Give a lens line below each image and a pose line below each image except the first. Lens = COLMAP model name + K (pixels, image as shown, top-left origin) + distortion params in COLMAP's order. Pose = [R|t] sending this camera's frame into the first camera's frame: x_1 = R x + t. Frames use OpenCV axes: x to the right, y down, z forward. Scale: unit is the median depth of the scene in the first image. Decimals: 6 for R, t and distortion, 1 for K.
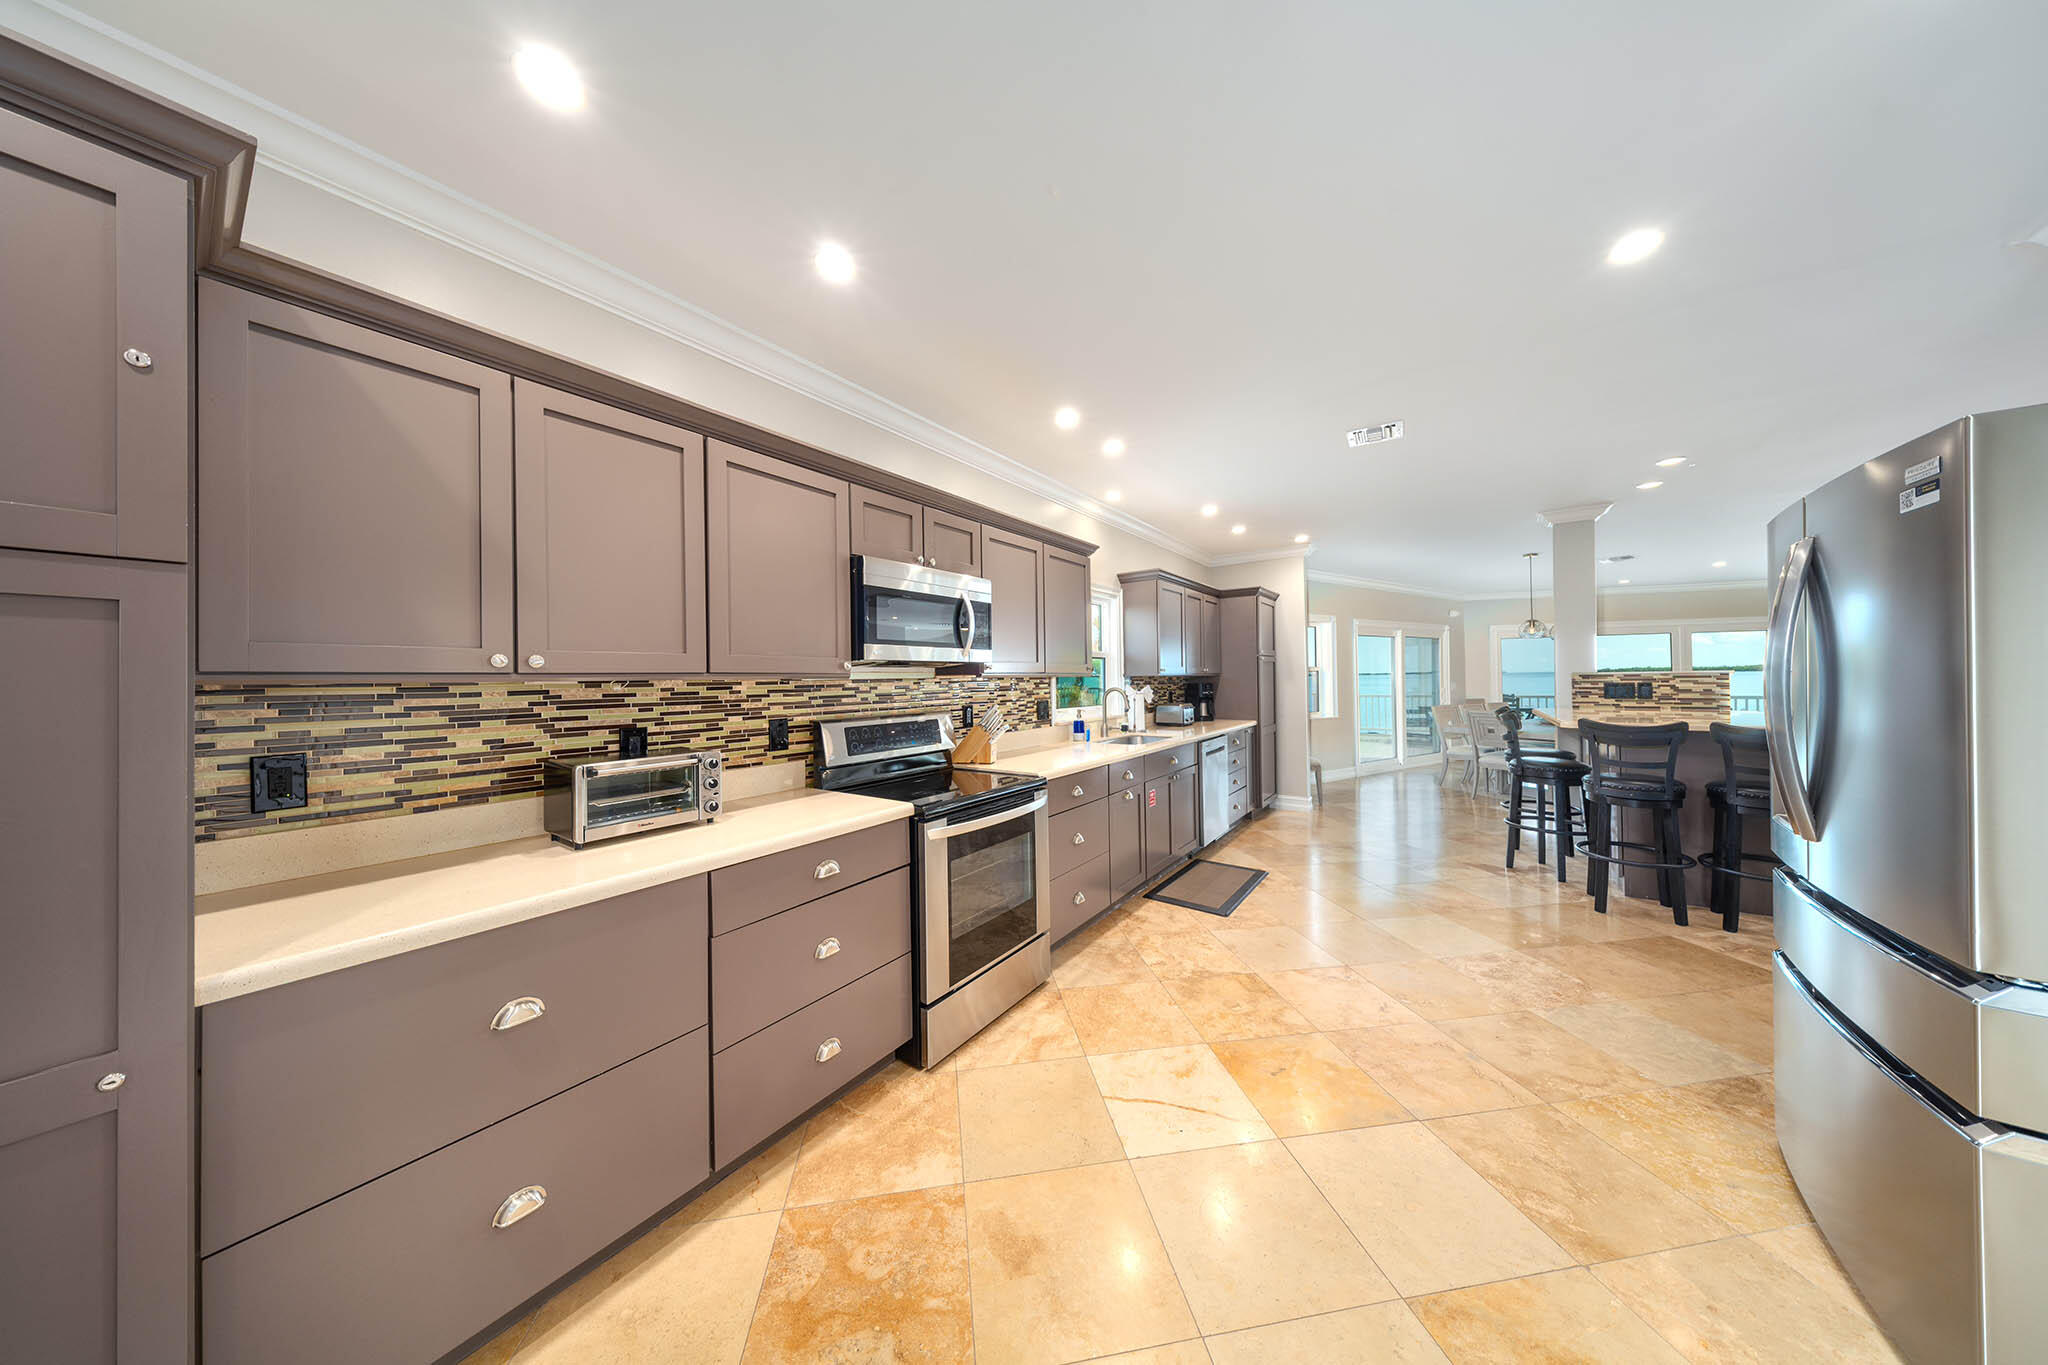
lens RADIAL K [[591.0, 0, 1018.8], [0, 591.0, 676.3], [0, 0, 1]] dist [-0.005936, -0.000236]
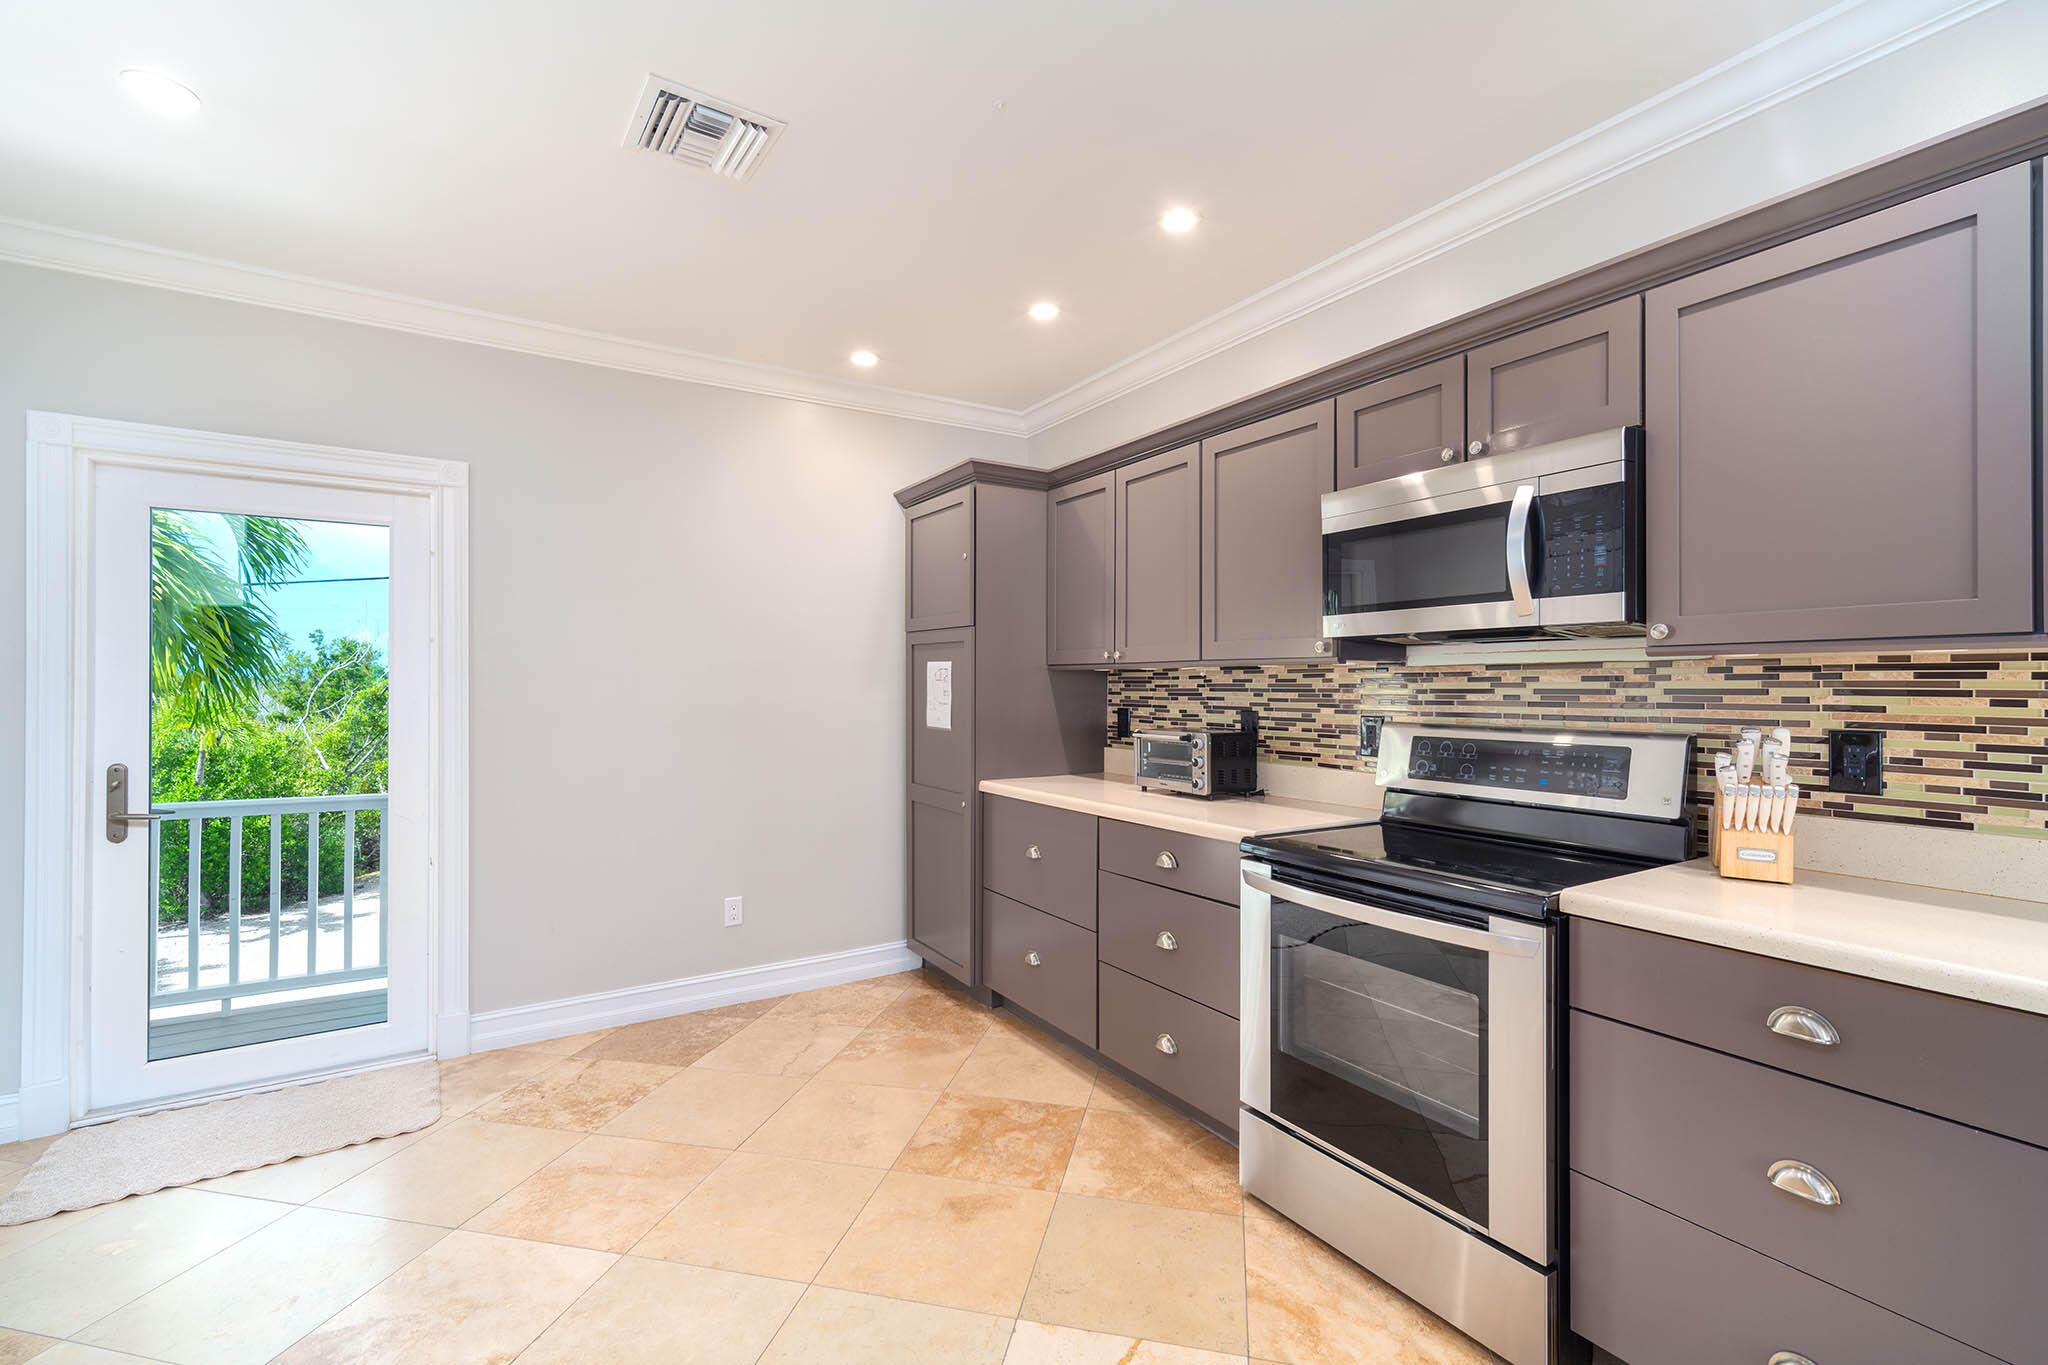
lens RADIAL K [[882.0, 0, 1039.1], [0, 882.0, 687.9], [0, 0, 1]] dist [-0.001303, 0.001897]
pose [[-0.358747, 0.024306, -0.933118, 0.714290], [0.015067, 0.999681, 0.020247, 0.004169], [0.933313, -0.006795, -0.358999, 0.858470]]
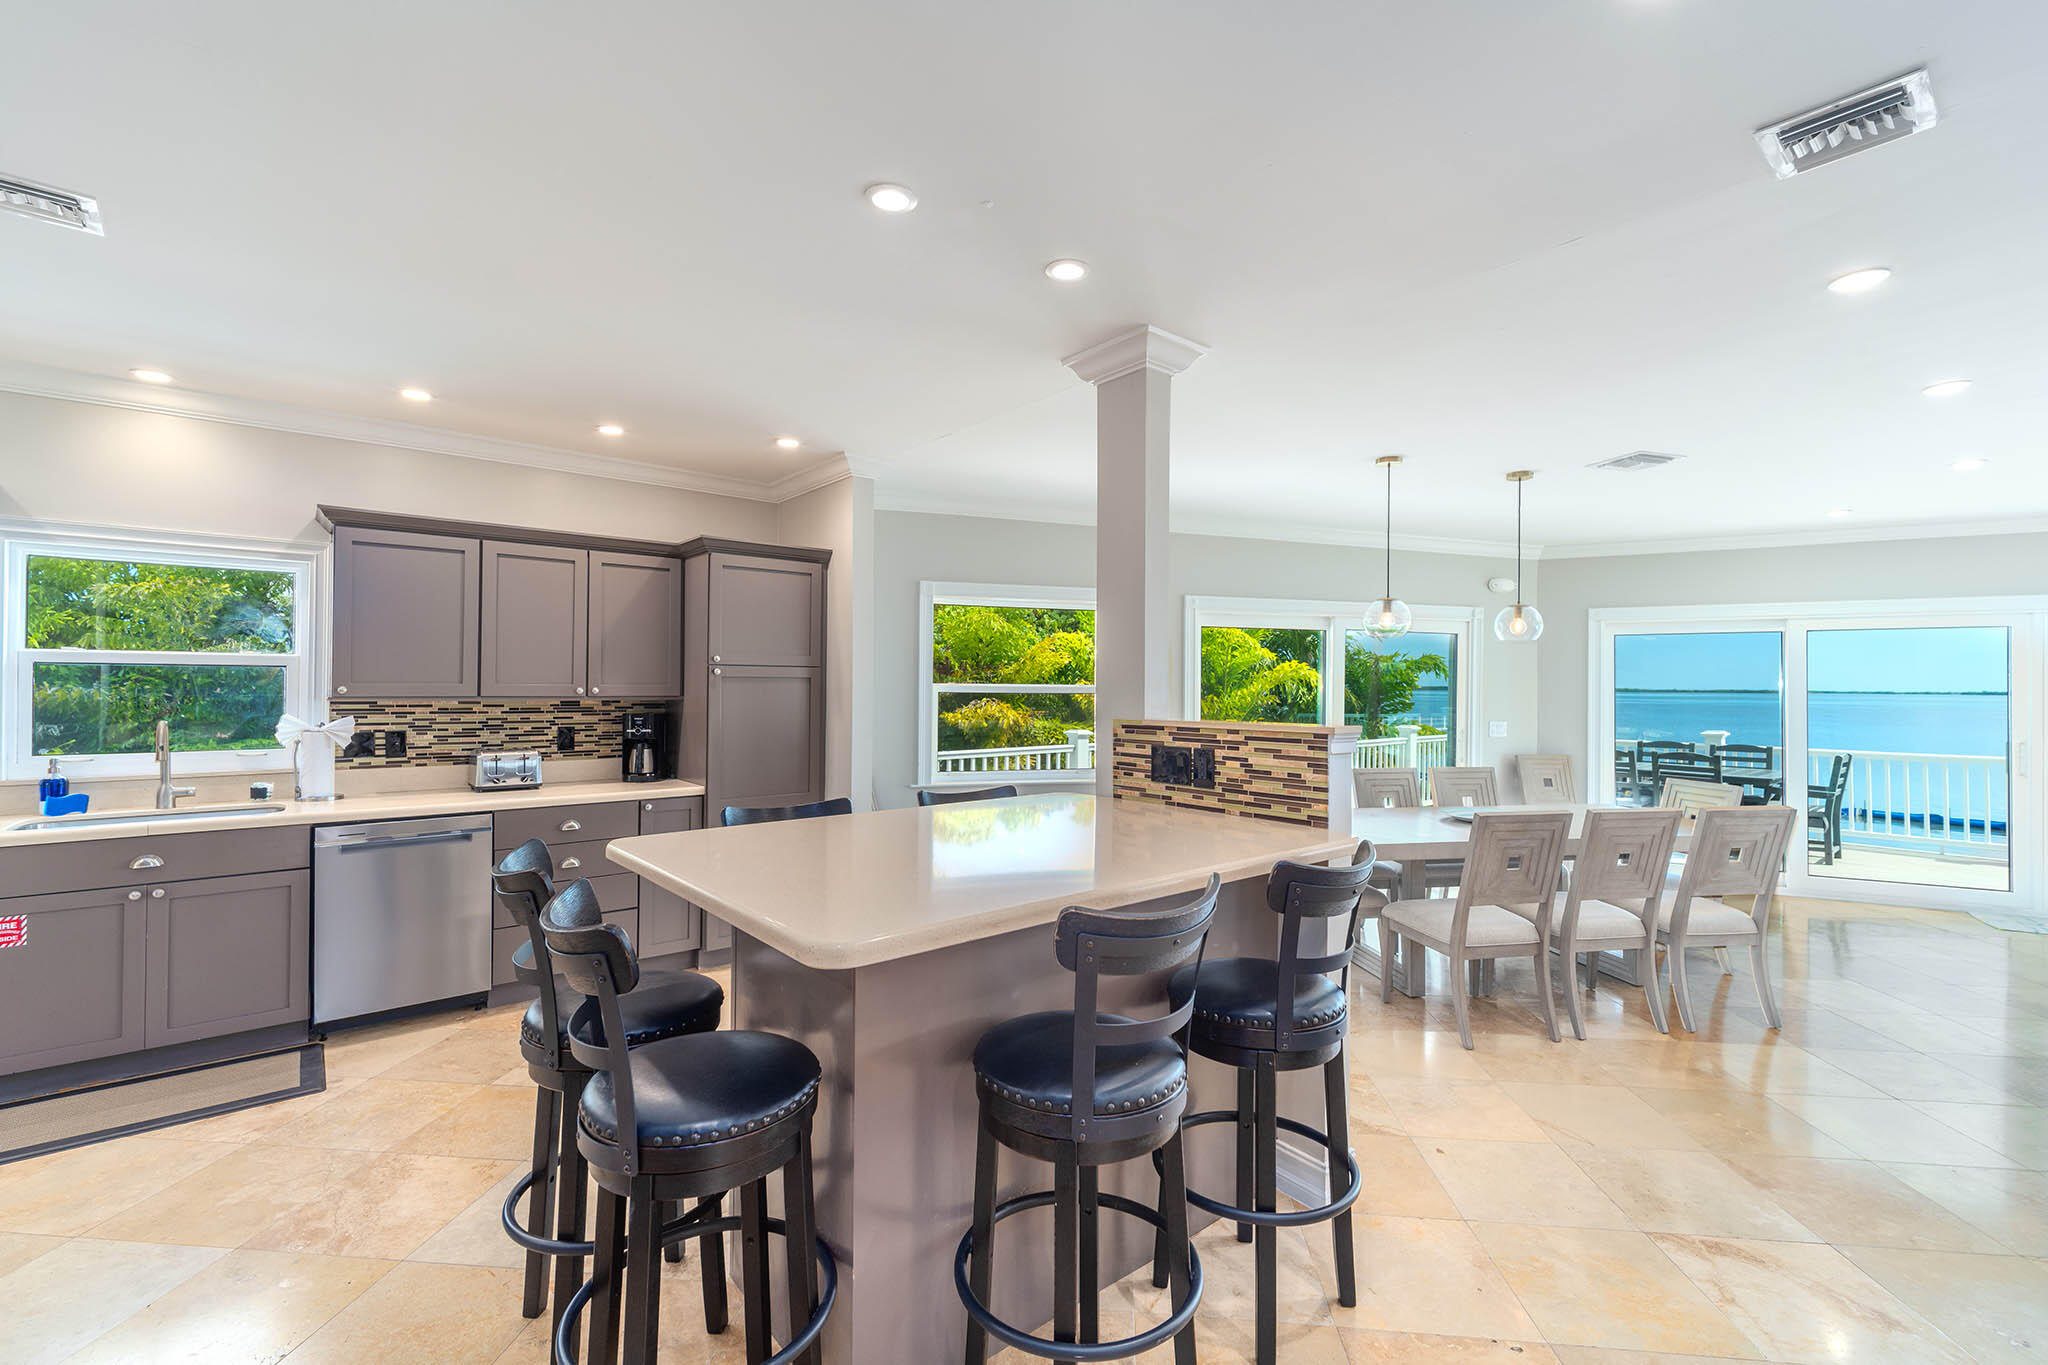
lens RADIAL K [[882.0, 0, 1011.2], [0, 882.0, 677.7], [0, 0, 1]] dist [-0.001303, 0.001897]
pose [[0.972974, 0.020689, -0.229984, 1.767987], [-0.020995, 0.999779, 0.001119, -0.062780], [0.229957, 0.003740, 0.973194, 0.577079]]
